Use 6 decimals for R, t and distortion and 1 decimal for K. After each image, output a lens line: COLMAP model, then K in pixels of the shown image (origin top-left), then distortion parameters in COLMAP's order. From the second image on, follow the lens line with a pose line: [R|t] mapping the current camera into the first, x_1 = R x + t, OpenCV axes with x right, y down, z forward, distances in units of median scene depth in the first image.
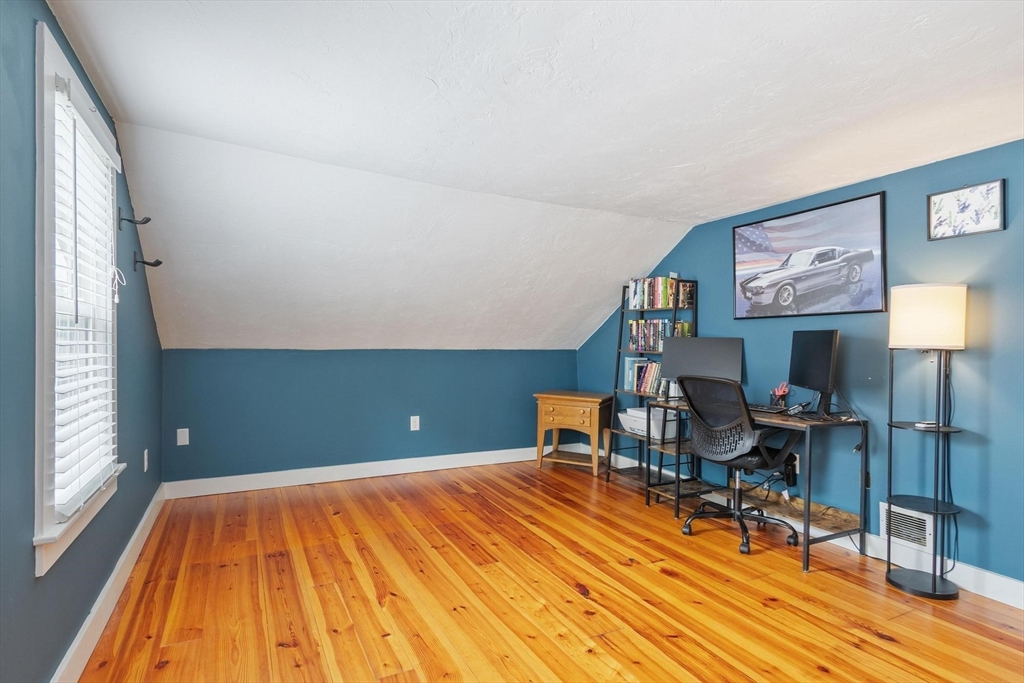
lens RADIAL K [[506.5, 0, 509.3], [0, 506.5, 335.8], [0, 0, 1]] dist [0.003177, -0.000128]
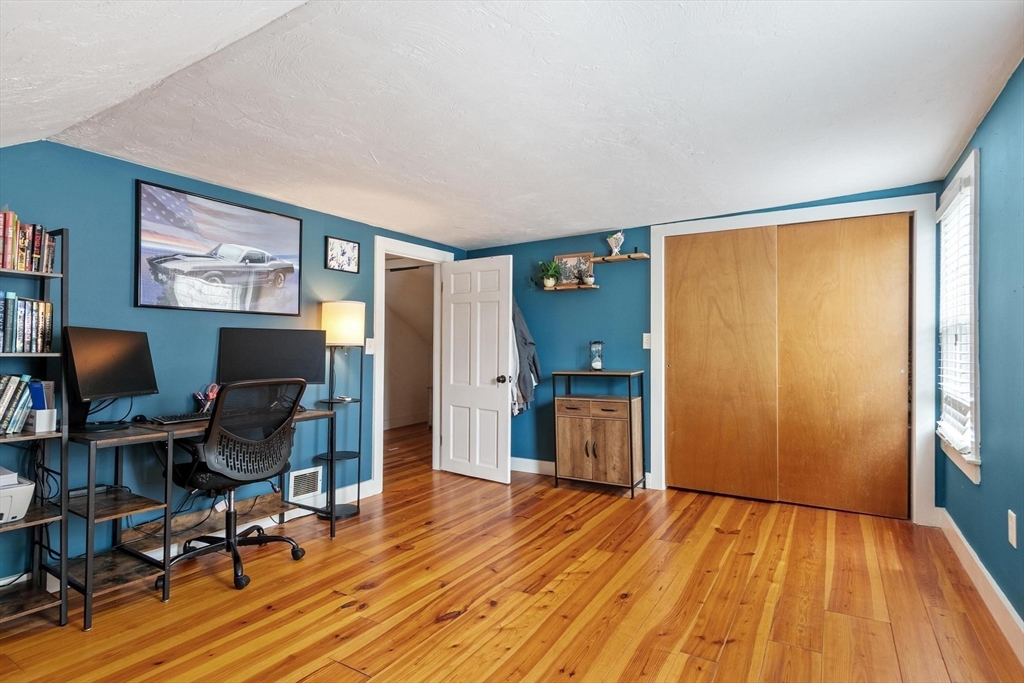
lens RADIAL K [[506.5, 0, 509.3], [0, 506.5, 335.8], [0, 0, 1]] dist [0.003177, -0.000128]
pose [[-0.492242, 0.016972, 0.870293, -0.579465], [-0.019172, 0.999356, -0.030333, 0.027694], [-0.870247, -0.031616, -0.491600, 1.140730]]
